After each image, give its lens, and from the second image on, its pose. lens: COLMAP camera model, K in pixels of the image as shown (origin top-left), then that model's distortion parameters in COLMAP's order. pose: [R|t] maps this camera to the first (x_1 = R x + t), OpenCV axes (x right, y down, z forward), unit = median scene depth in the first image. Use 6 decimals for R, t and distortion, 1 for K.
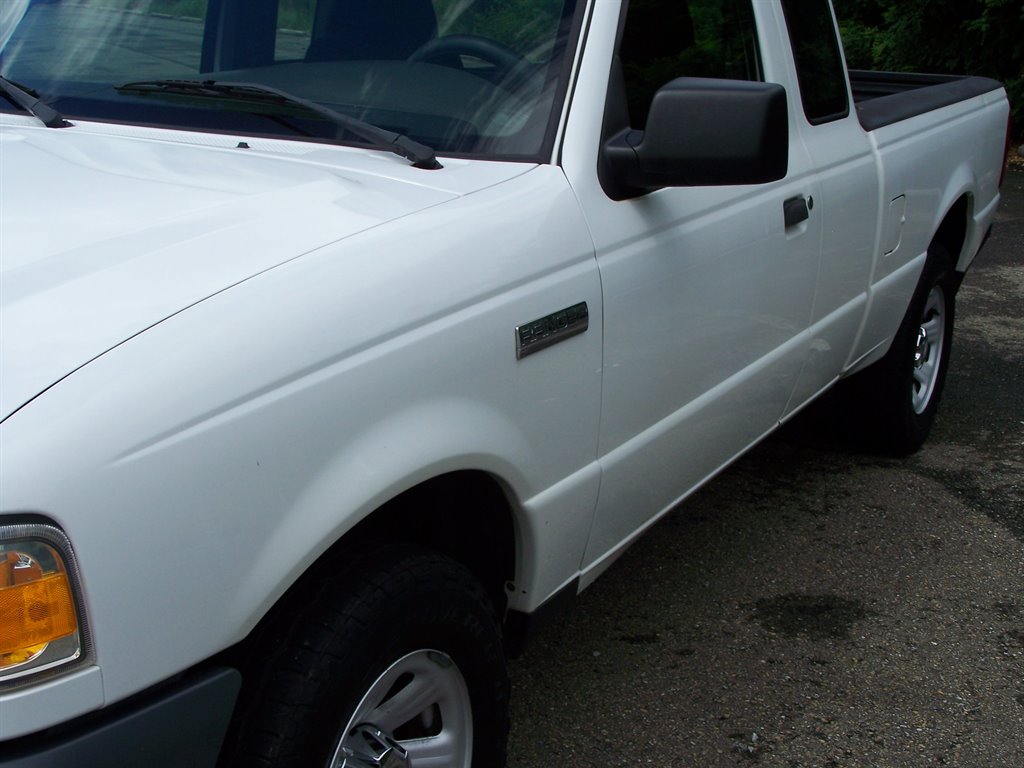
lens RADIAL K [[1557.5, 0, 511.8], [0, 1557.5, 413.5], [0, 0, 1]] dist [-0.087263, 0.051863]
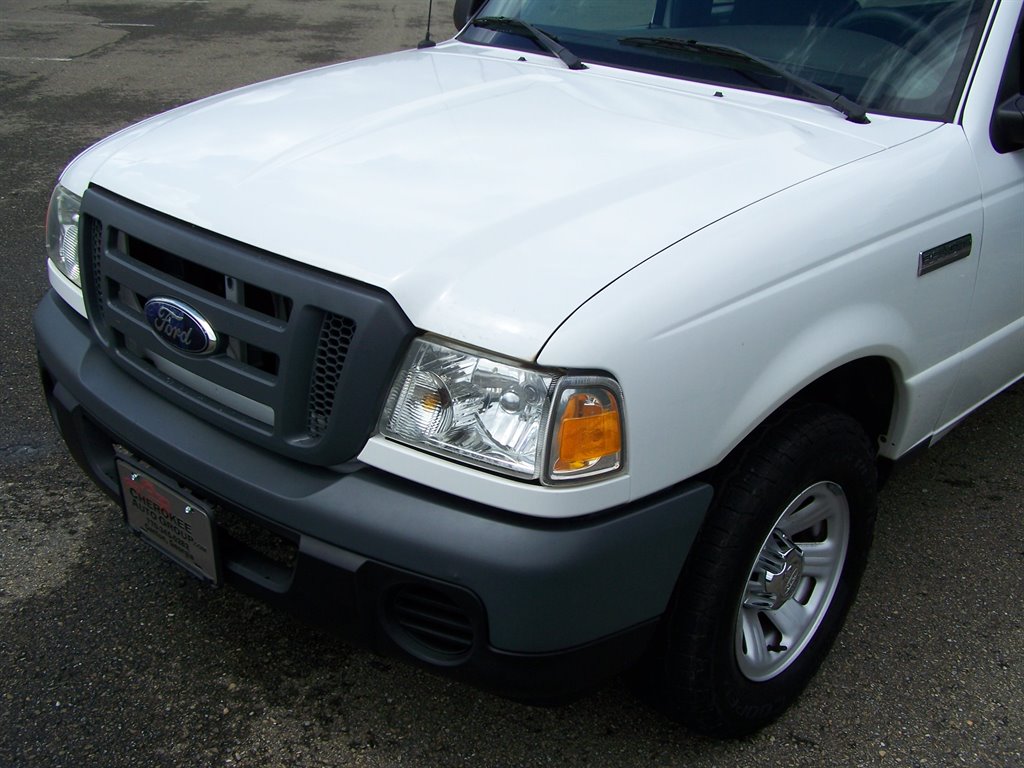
lens RADIAL K [[1248.8, 0, 496.0], [0, 1248.8, 408.2], [0, 0, 1]] dist [-0.176246, 0.354617]
pose [[0.963737, 0.111789, -0.242309, -0.066905], [-0.081296, 0.987856, 0.132410, -0.028272], [0.254168, -0.107910, 0.961121, -0.102446]]
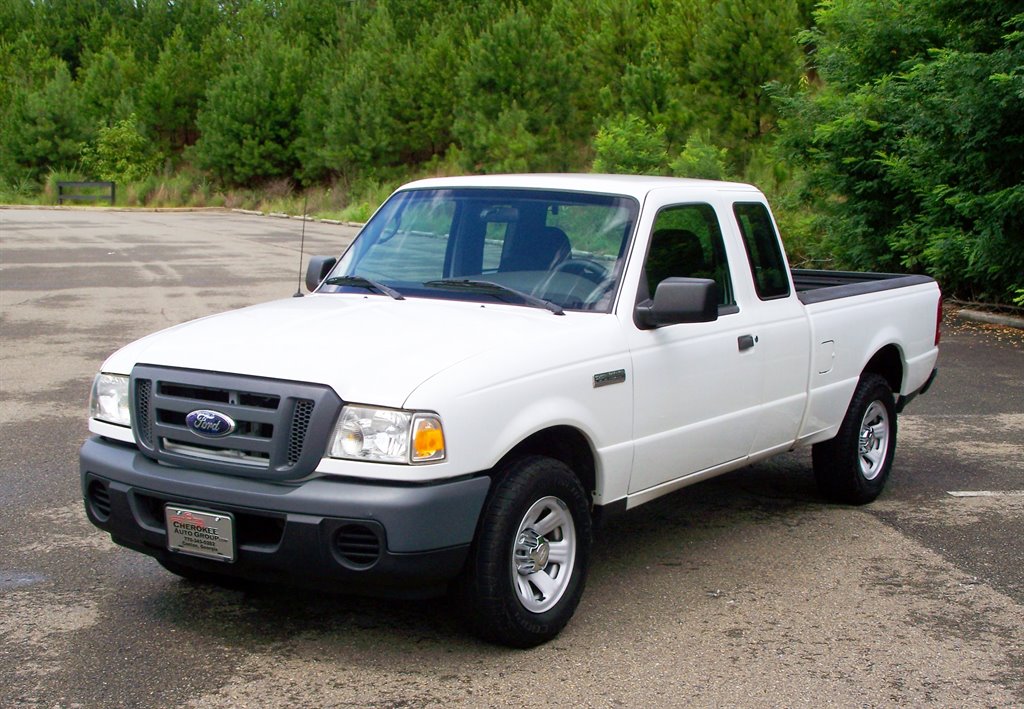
lens RADIAL K [[1607.7, 0, 512.2], [0, 1607.7, 403.2], [0, 0, 1]] dist [-0.109104, 0.213966]
pose [[0.994937, -0.000758, -0.100501, 0.115720], [-0.012929, 0.990698, -0.135465, 0.297469], [0.099669, 0.136078, 0.985672, -1.362071]]
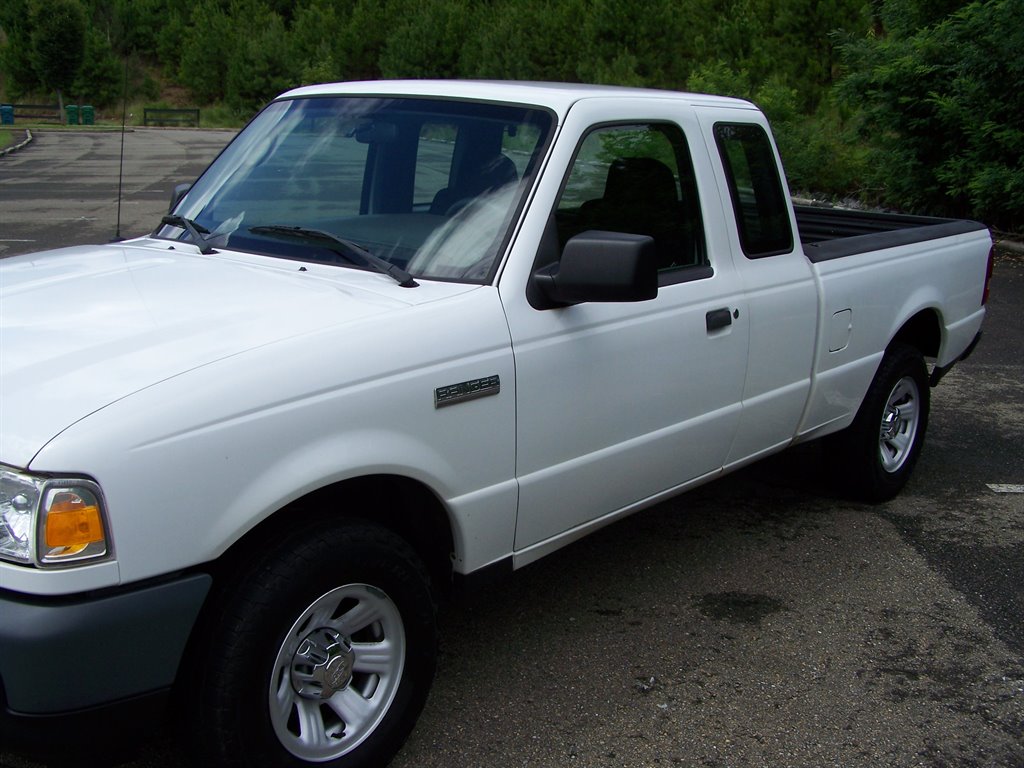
lens RADIAL K [[1248.8, 0, 496.0], [0, 1248.8, 408.2], [0, 0, 1]] dist [-0.176246, 0.354617]
pose [[0.978003, 0.048004, -0.202990, 0.278626], [-0.056725, 0.997691, -0.037360, 0.007859], [0.200728, 0.048053, 0.978468, -0.206106]]
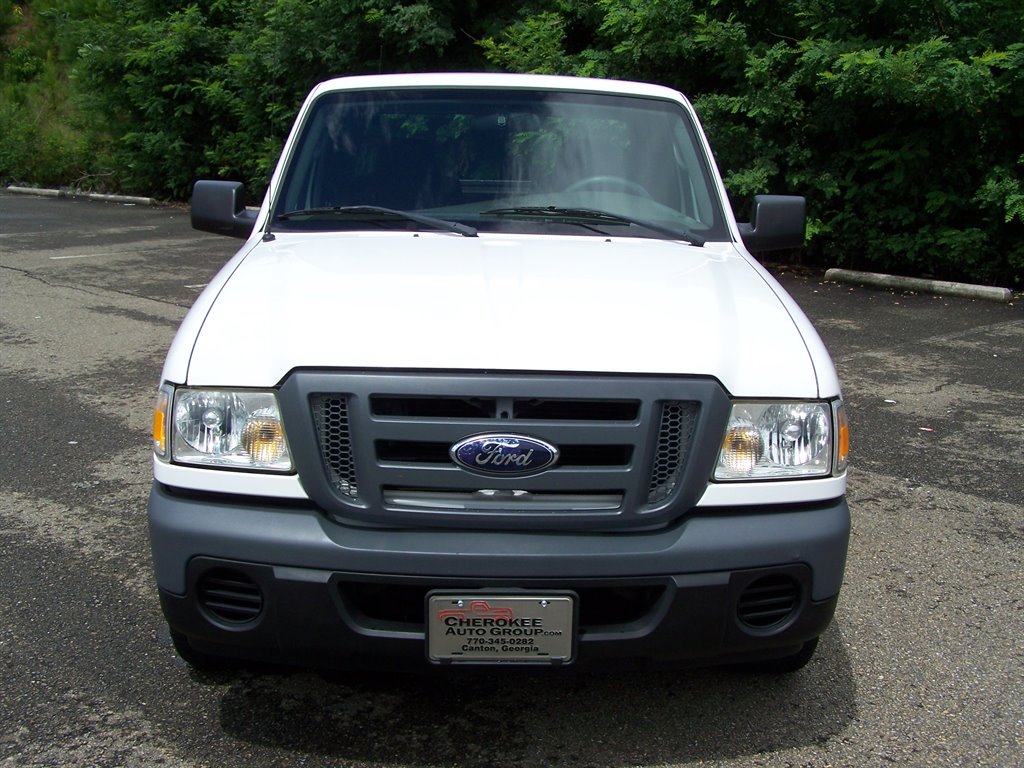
lens RADIAL K [[1251.1, 0, 512.0], [0, 1251.1, 384.0], [0, 0, 1]] dist [-0.017994, 0.006310]
pose [[0.878712, -0.115034, 0.463285, -0.946717], [0.139143, 0.990107, -0.018067, 0.008216], [-0.456624, 0.080339, 0.886025, -0.251357]]
